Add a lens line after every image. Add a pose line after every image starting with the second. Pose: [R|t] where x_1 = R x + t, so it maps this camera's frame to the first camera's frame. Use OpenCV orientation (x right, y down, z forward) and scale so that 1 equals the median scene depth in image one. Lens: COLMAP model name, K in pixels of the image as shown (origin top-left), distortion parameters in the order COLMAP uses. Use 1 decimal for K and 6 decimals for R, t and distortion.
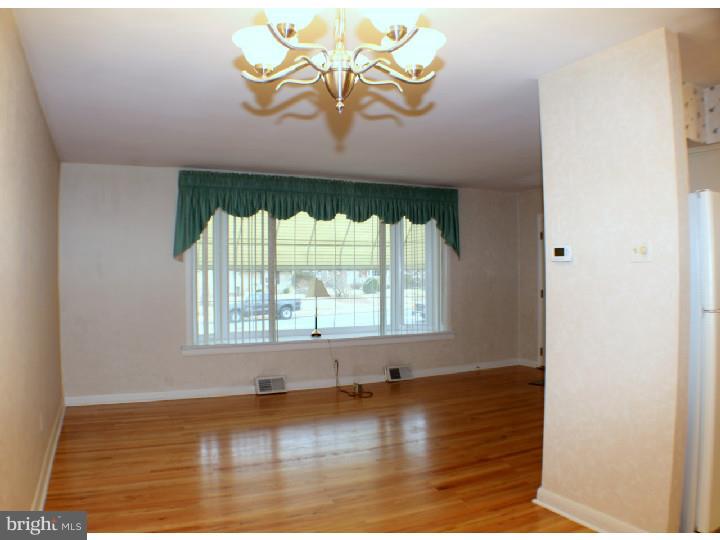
lens RADIAL K [[546.5, 0, 357.7], [0, 546.5, 267.3], [0, 0, 1]] dist [-0.179683, 0.048476]
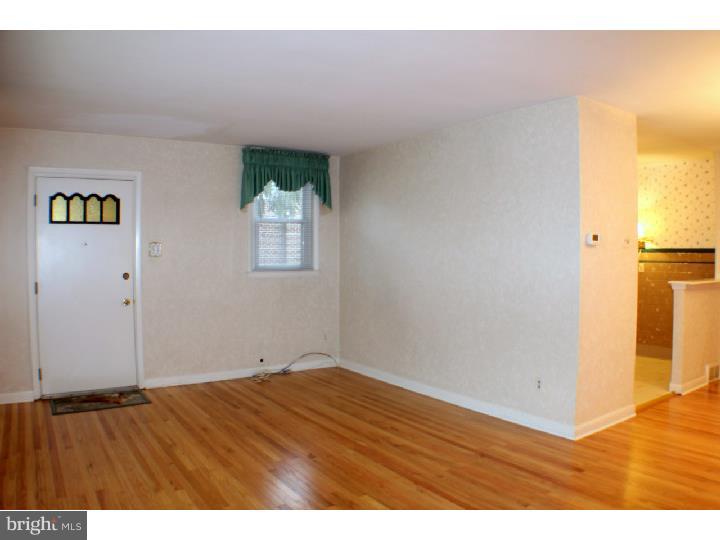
lens RADIAL K [[546.5, 0, 357.9], [0, 546.5, 277.5], [0, 0, 1]] dist [-0.179683, 0.048476]
pose [[-0.118853, -0.036703, 0.992233, -0.257005], [-0.004896, 0.999326, 0.036379, 0.007228], [-0.992900, -0.000534, -0.118953, 0.522415]]
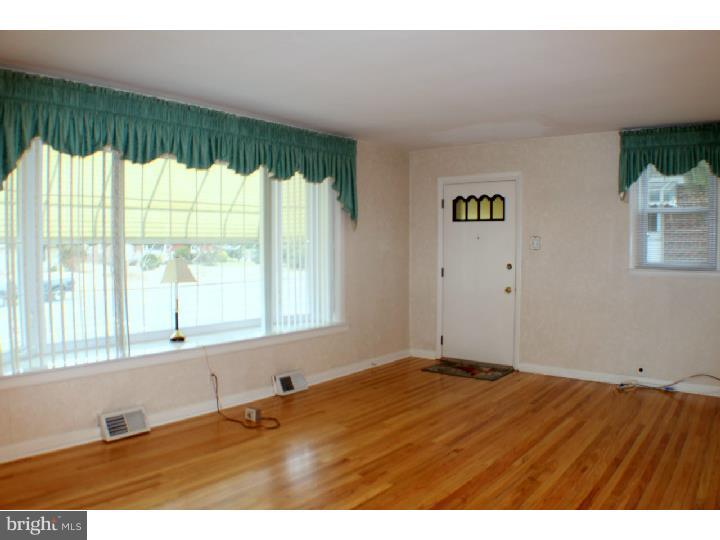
lens RADIAL K [[546.5, 0, 363.1], [0, 546.5, 276.6], [0, 0, 1]] dist [-0.179683, 0.048476]
pose [[0.904248, -0.020682, 0.426506, -0.155482], [-0.007116, 0.997958, 0.063479, 0.002243], [-0.426947, -0.060436, 0.902255, 0.311429]]
